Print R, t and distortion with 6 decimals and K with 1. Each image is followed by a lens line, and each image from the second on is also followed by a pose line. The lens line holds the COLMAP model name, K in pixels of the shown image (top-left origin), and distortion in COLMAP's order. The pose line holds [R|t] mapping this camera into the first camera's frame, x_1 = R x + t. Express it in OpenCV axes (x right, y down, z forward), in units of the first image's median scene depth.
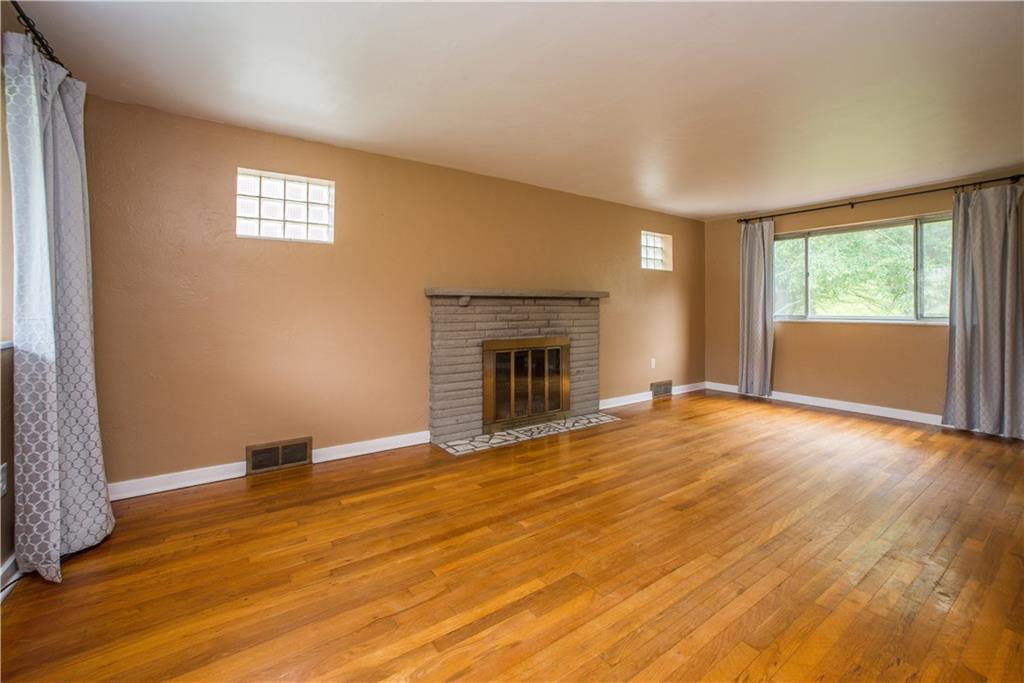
lens RADIAL K [[414.4, 0, 529.8], [0, 414.4, 320.1], [0, 0, 1]] dist [-0.055930, 0.024175]
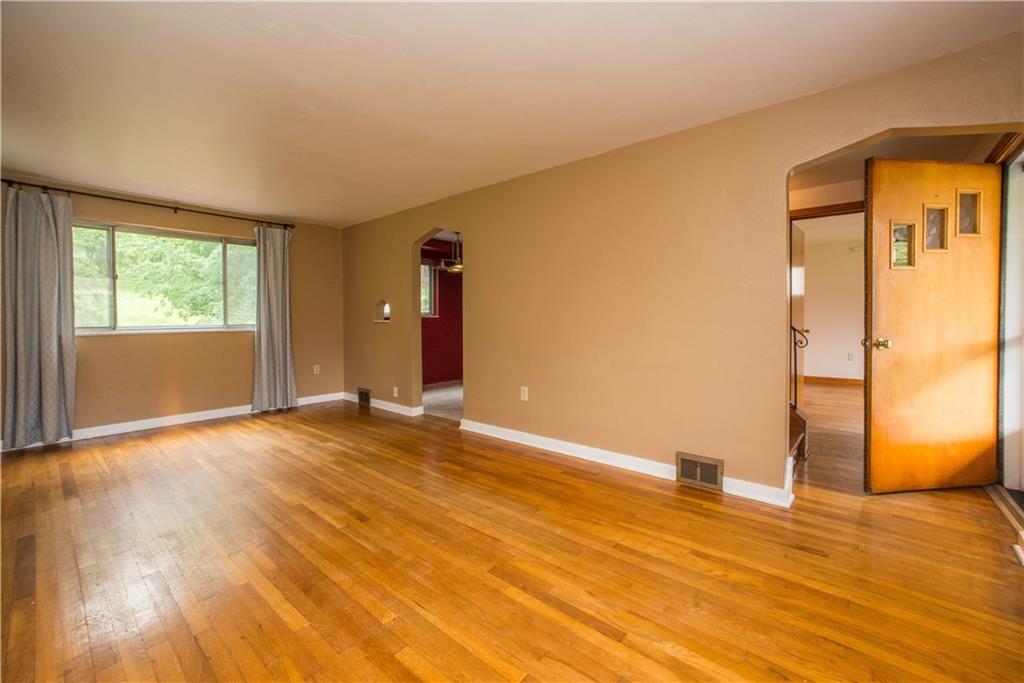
lens RADIAL K [[414.4, 0, 529.8], [0, 414.4, 320.1], [0, 0, 1]] dist [-0.055930, 0.024175]
pose [[-0.218038, -0.007494, 0.975911, -0.712170], [0.031436, 0.999398, 0.014698, -0.020633], [-0.975434, 0.033884, -0.217672, 0.855940]]
